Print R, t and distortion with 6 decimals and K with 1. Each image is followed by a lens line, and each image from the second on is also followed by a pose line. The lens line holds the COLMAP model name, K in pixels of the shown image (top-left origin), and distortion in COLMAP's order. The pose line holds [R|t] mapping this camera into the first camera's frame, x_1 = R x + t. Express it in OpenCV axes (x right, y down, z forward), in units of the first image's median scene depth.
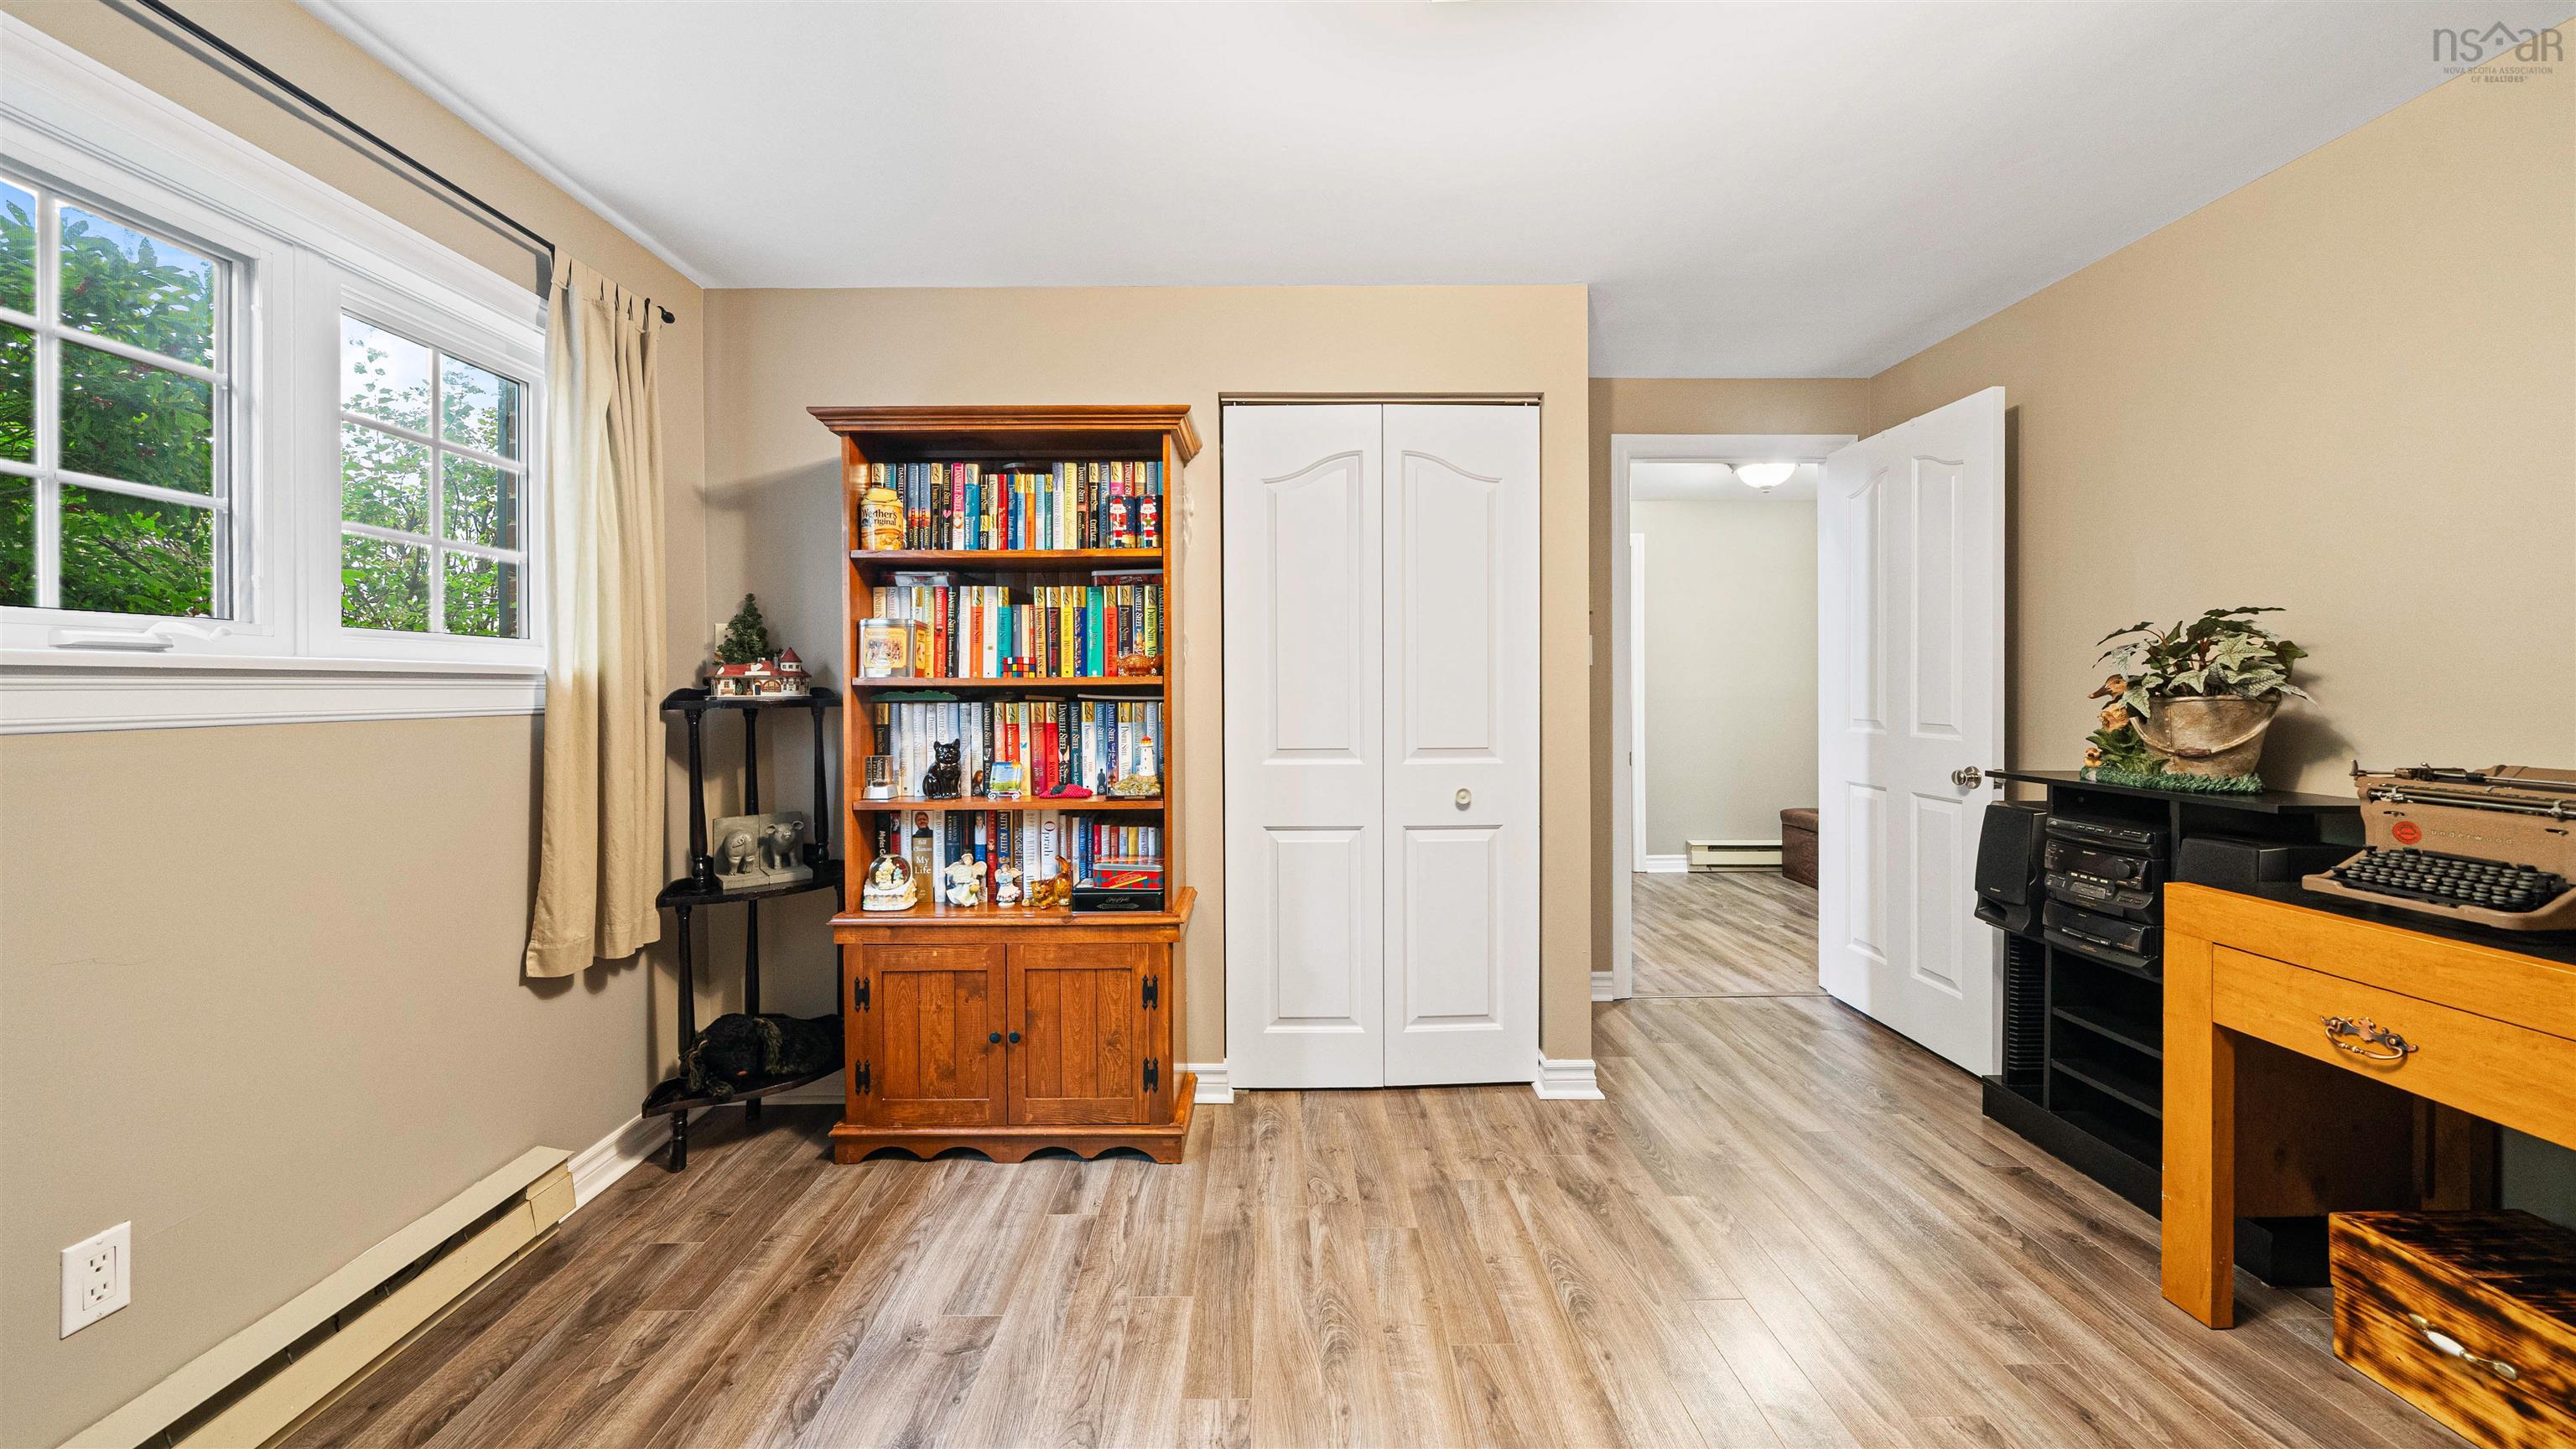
lens RADIAL K [[901.4, 0, 1270.2], [0, 901.4, 699.8], [0, 0, 1]] dist [-0.005167, -0.000105]
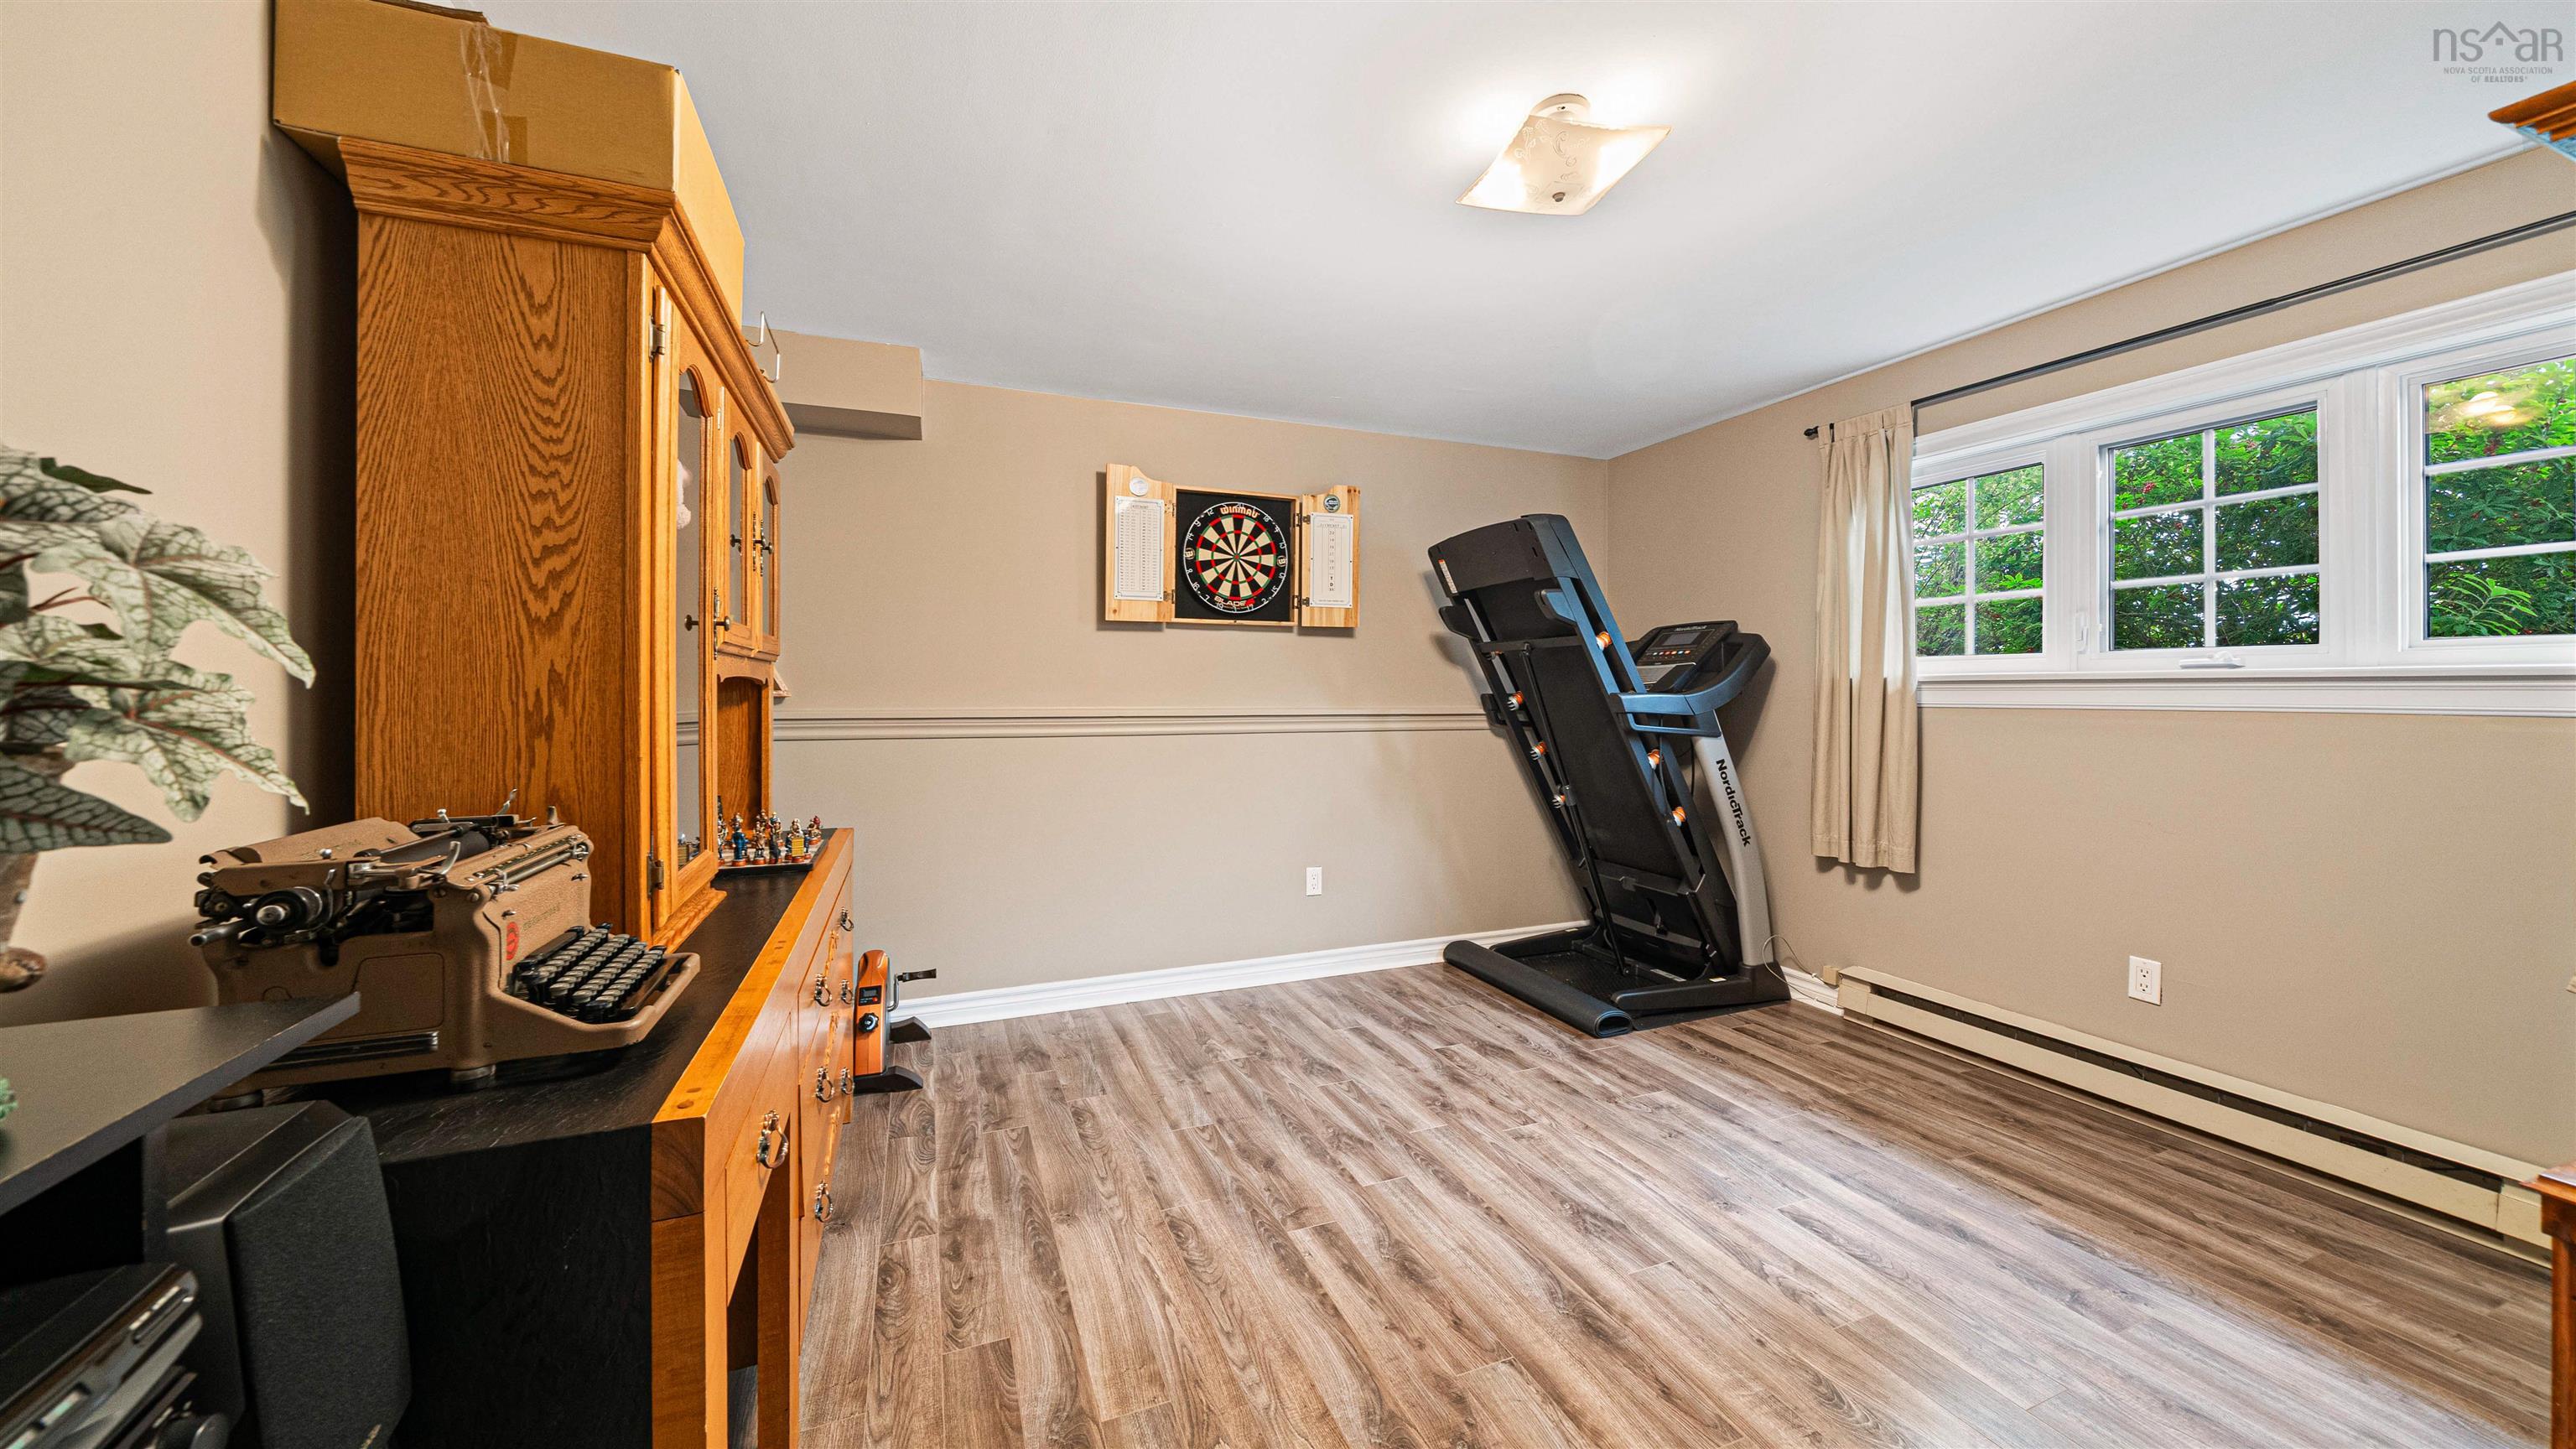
lens RADIAL K [[901.4, 0, 1295.6], [0, 901.4, 698.0], [0, 0, 1]] dist [-0.005167, -0.000105]
pose [[-0.927321, 0.007666, -0.374188, 0.969112], [0.001731, 0.999867, 0.016193, -0.022539], [0.374262, 0.014368, -0.927212, 1.703290]]
